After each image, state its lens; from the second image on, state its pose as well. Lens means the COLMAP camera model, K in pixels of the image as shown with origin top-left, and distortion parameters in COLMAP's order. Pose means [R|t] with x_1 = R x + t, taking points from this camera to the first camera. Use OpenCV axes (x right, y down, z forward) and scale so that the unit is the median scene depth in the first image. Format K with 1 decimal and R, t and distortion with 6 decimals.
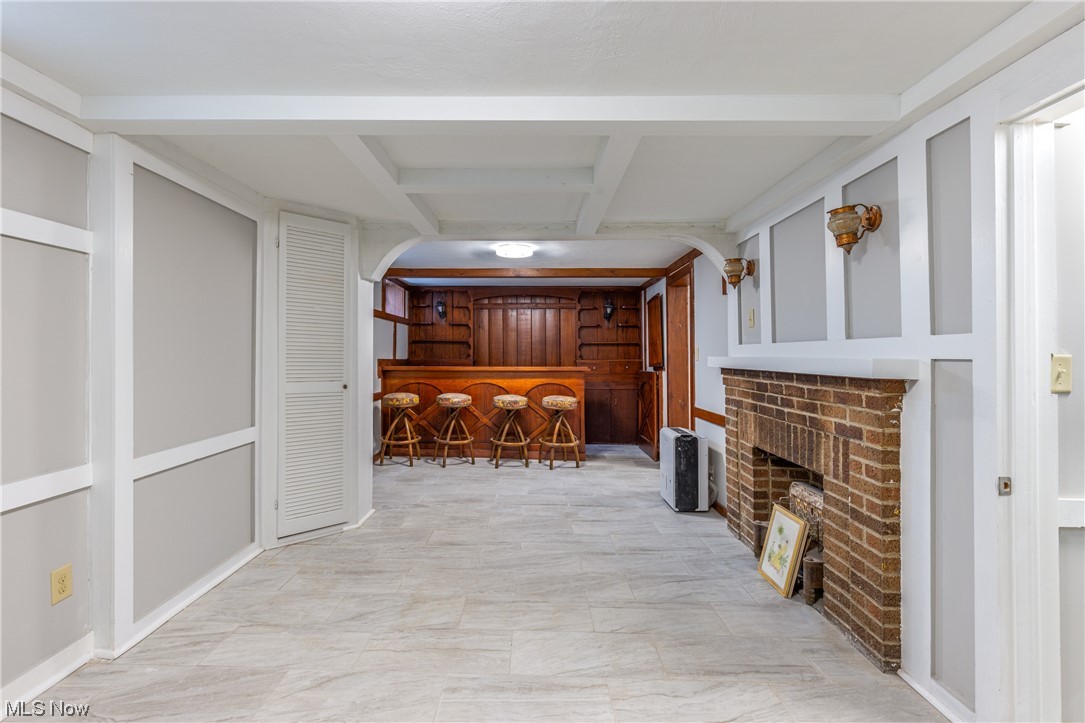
lens RADIAL K [[486.6, 0, 545.6], [0, 486.6, 344.0], [0, 0, 1]] dist [-0.000152, -0.000005]
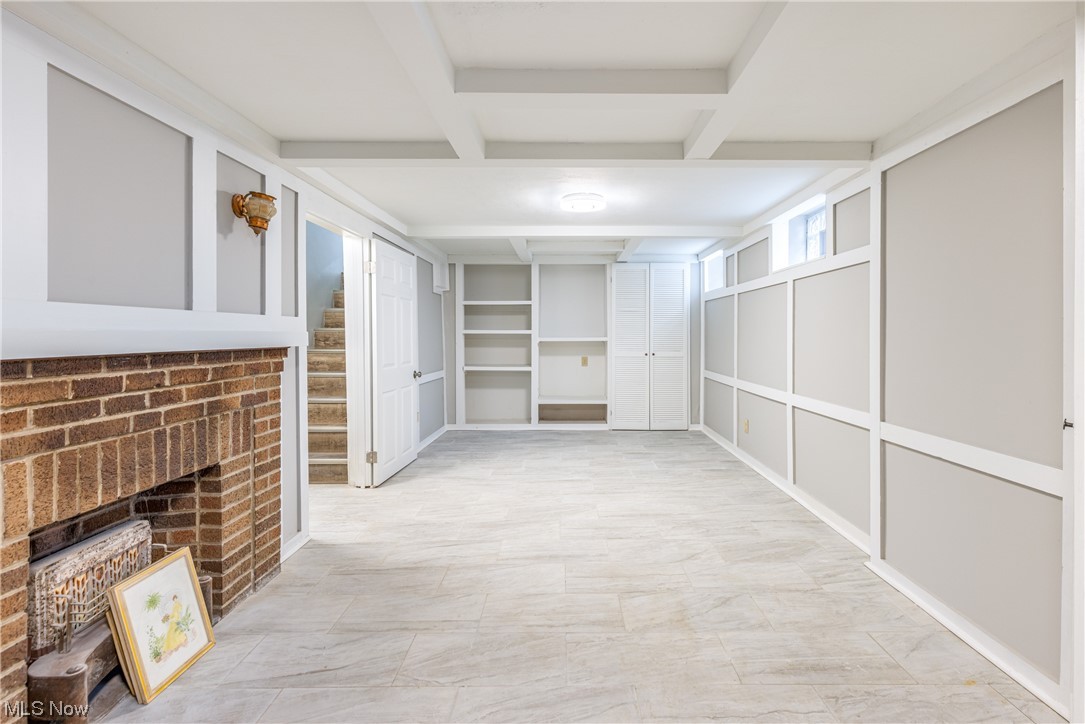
lens RADIAL K [[486.6, 0, 545.6], [0, 486.6, 344.5], [0, 0, 1]] dist [-0.000152, -0.000005]
pose [[-0.998018, -0.012086, 0.061760, -0.076836], [-0.012060, 0.999927, 0.000791, 0.047077], [-0.061765, 0.000045, -0.998091, 1.895971]]
